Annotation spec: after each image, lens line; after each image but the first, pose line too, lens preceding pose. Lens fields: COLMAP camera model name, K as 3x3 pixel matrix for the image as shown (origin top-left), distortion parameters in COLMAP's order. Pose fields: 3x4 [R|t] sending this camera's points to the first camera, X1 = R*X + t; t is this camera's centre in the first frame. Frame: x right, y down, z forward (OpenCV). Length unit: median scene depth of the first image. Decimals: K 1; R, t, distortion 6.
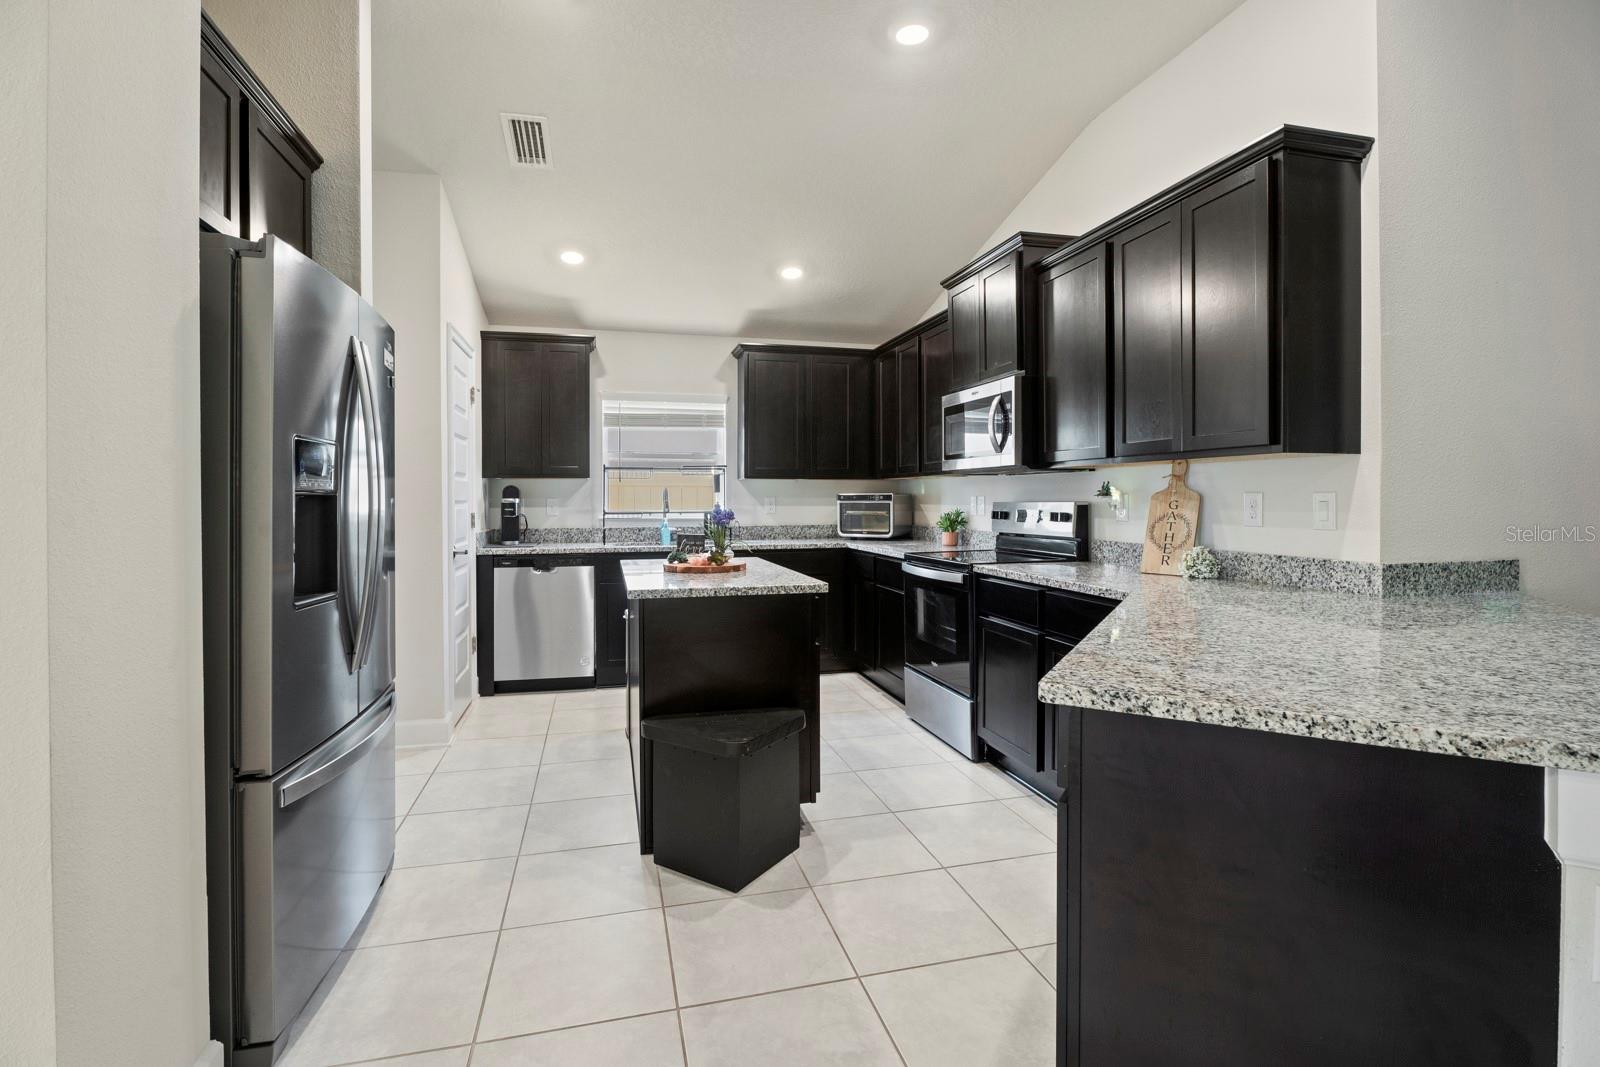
lens RADIAL K [[753.0, 0, 798.1], [0, 753.0, 501.7], [0, 0, 1]] dist [-0.012475, 0.000685]
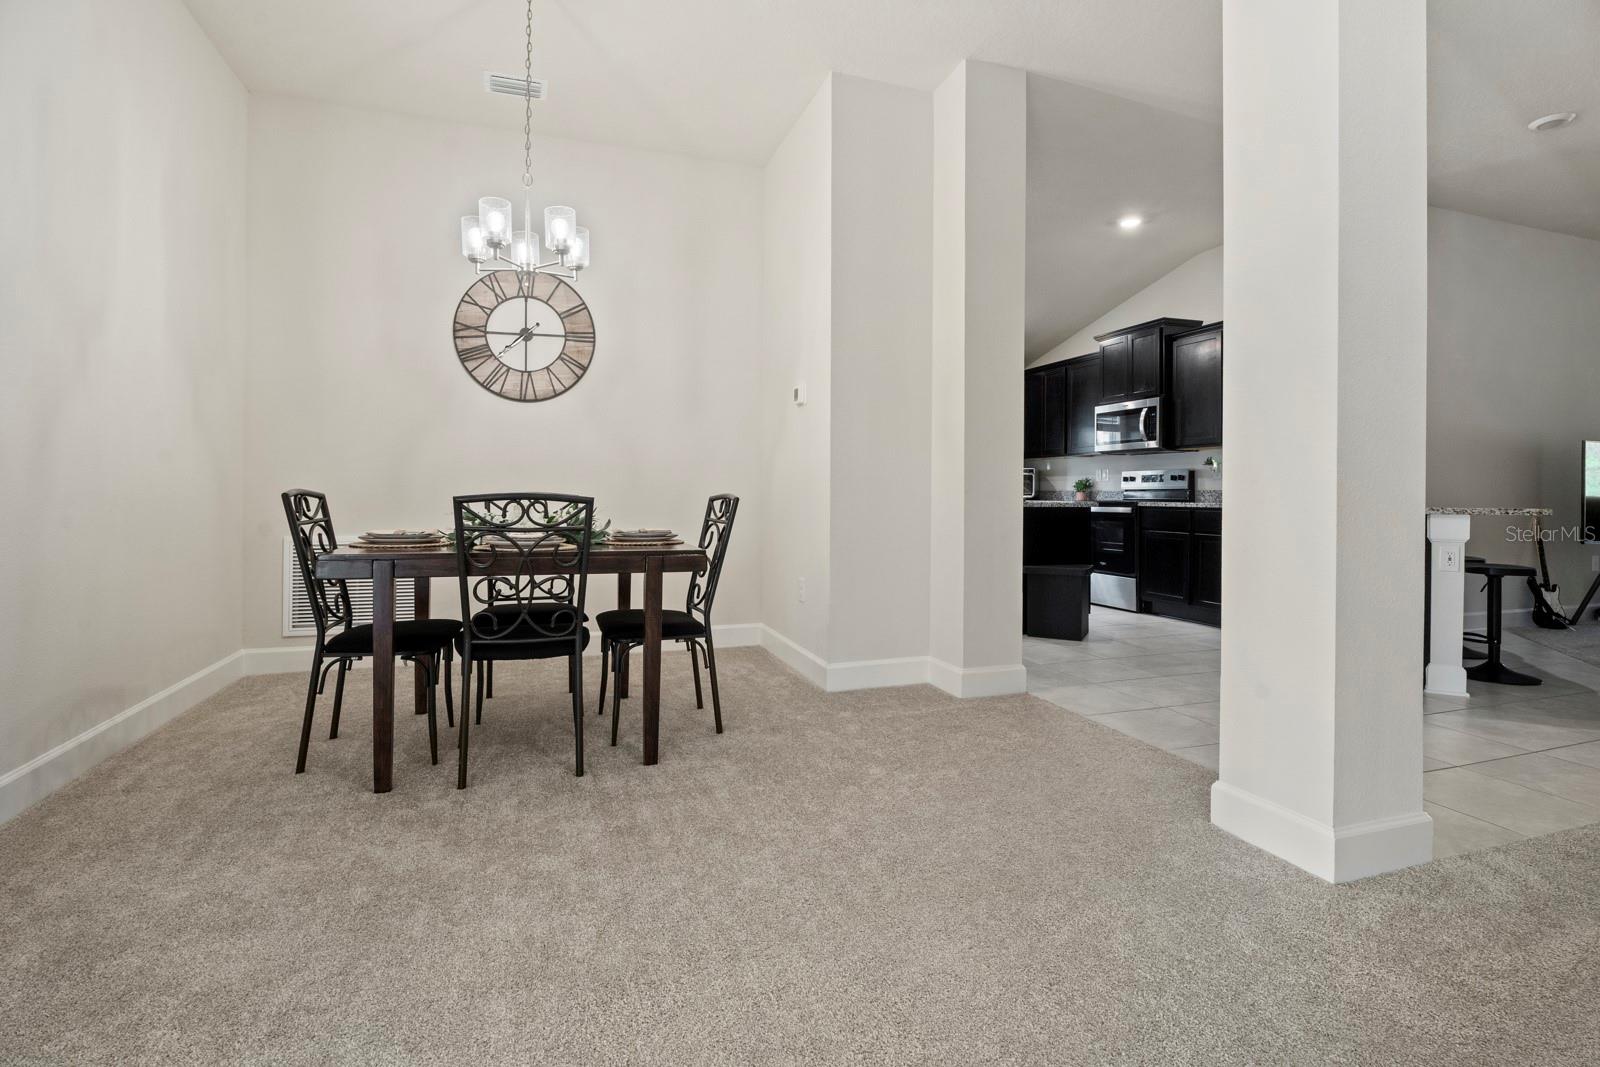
lens RADIAL K [[769.4, 0, 792.8], [0, 769.4, 488.7], [0, 0, 1]] dist [-0.010823, 0.000624]
pose [[0.997460, 0.009428, 0.070607, -0.666319], [-0.008686, 0.999904, -0.010821, 0.072507], [-0.070702, 0.010181, 0.997446, -0.714948]]
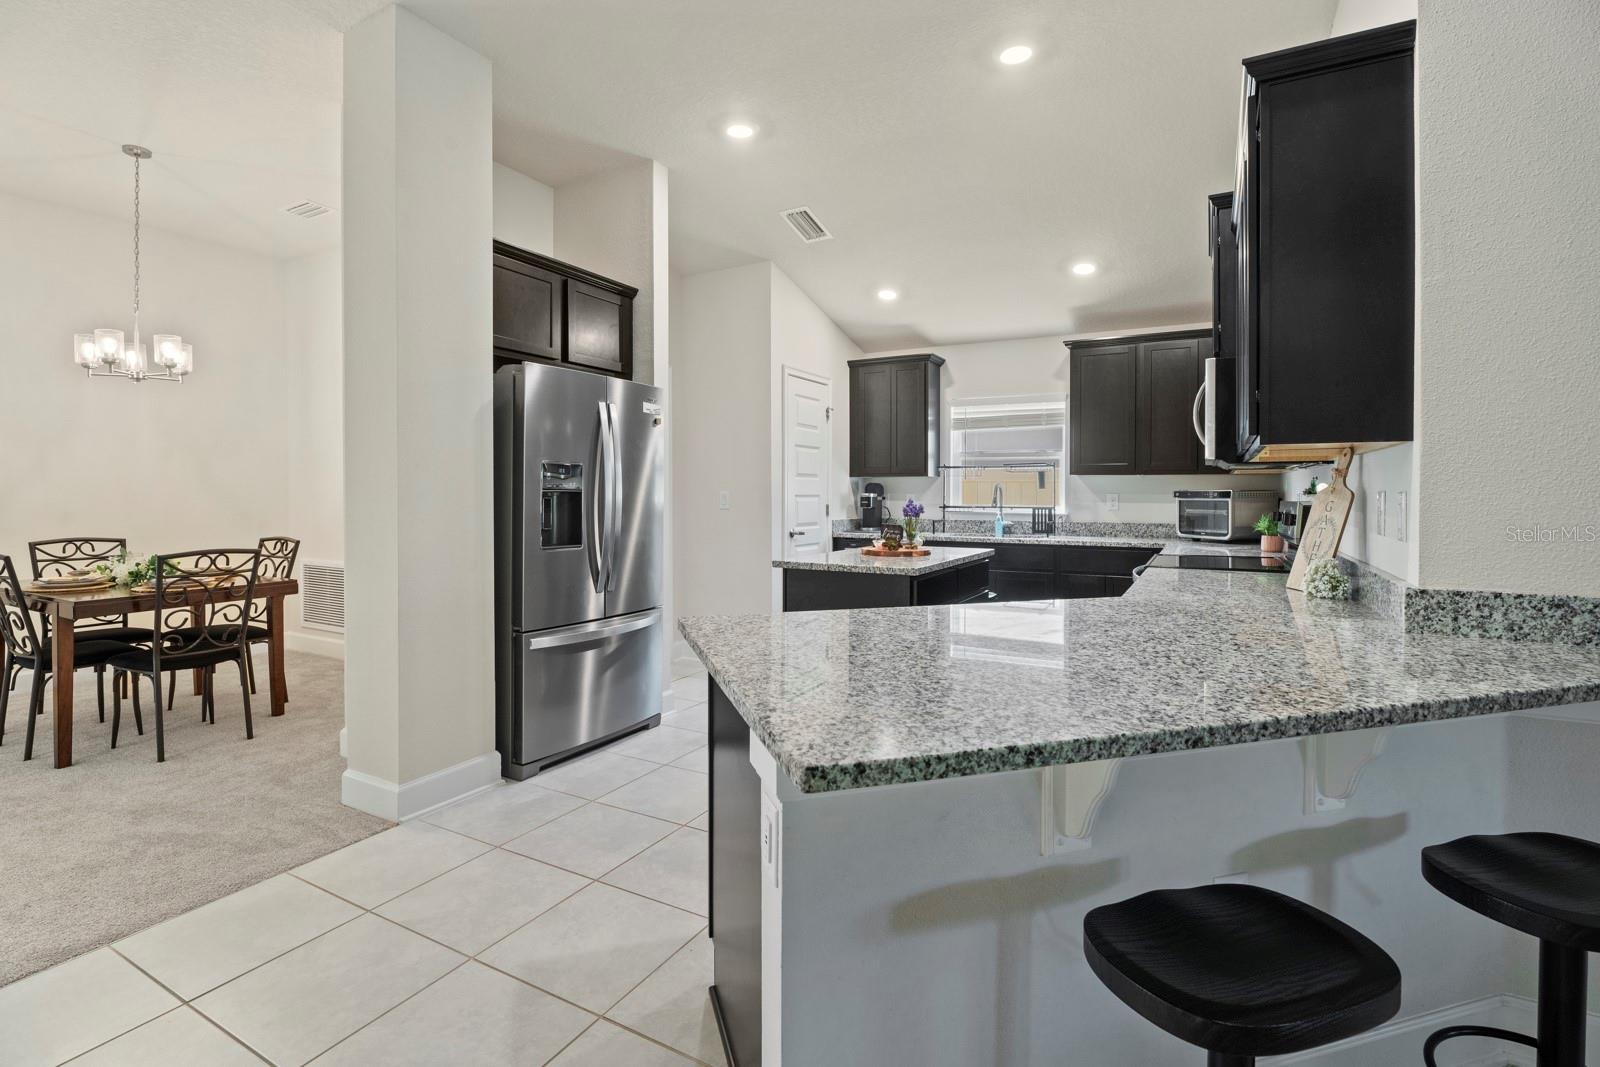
lens RADIAL K [[753.0, 0, 798.1], [0, 753.0, 501.7], [0, 0, 1]] dist [-0.012475, 0.000685]
pose [[0.727376, 0.013202, -0.686113, 0.514278], [-0.008081, 0.999910, 0.010674, -0.003832], [0.686192, -0.002220, 0.727417, 0.019991]]
